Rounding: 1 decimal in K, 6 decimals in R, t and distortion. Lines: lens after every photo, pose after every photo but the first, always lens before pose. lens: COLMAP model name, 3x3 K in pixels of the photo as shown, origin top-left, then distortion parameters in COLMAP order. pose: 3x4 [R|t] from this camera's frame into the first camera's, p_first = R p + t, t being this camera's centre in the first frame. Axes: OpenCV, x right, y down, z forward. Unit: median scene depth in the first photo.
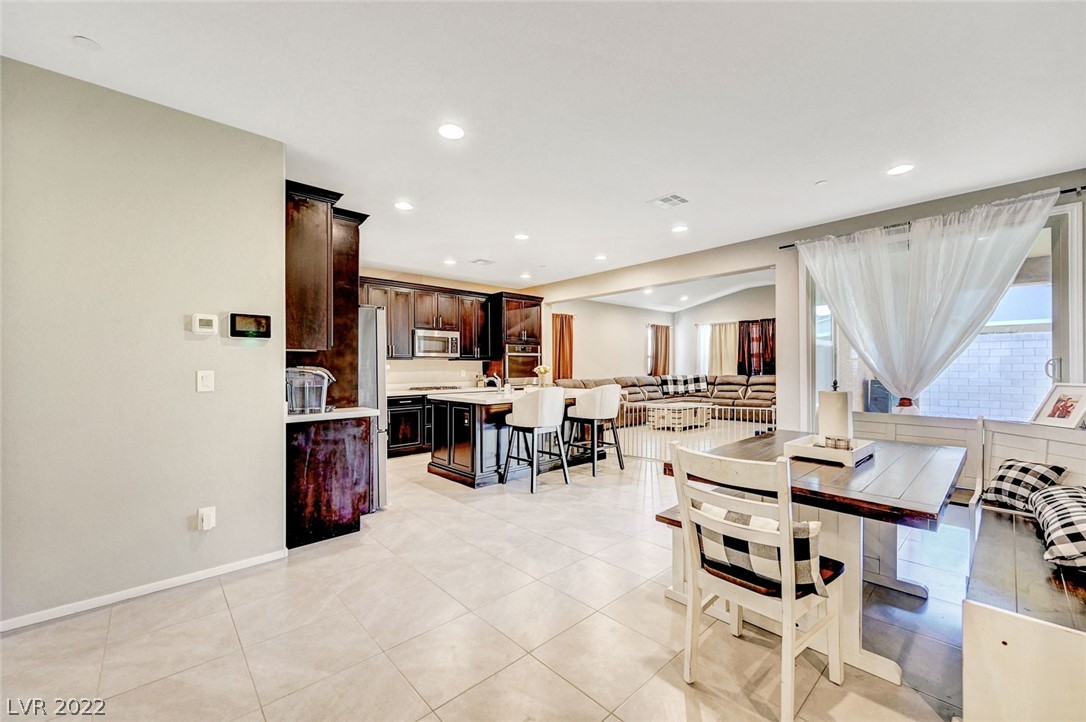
lens RADIAL K [[430.5, 0, 543.0], [0, 430.5, 361.0], [0, 0, 1]] dist [0.000381, 0.000015]
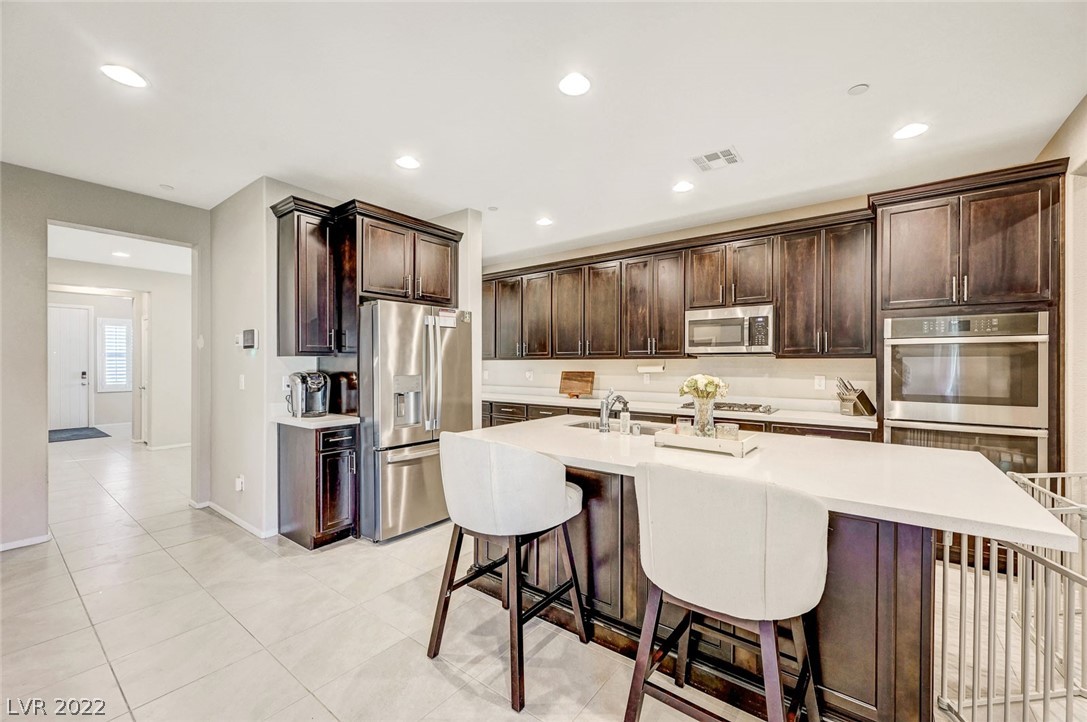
lens RADIAL K [[430.9, 0, 543.5], [0, 430.9, 361.0], [0, 0, 1]] dist [0.000381, 0.000015]
pose [[0.173606, 0.000608, -0.984815, 0.272789], [0.013184, 0.999909, 0.002941, -0.004298], [0.984727, -0.013494, 0.173583, 0.639266]]
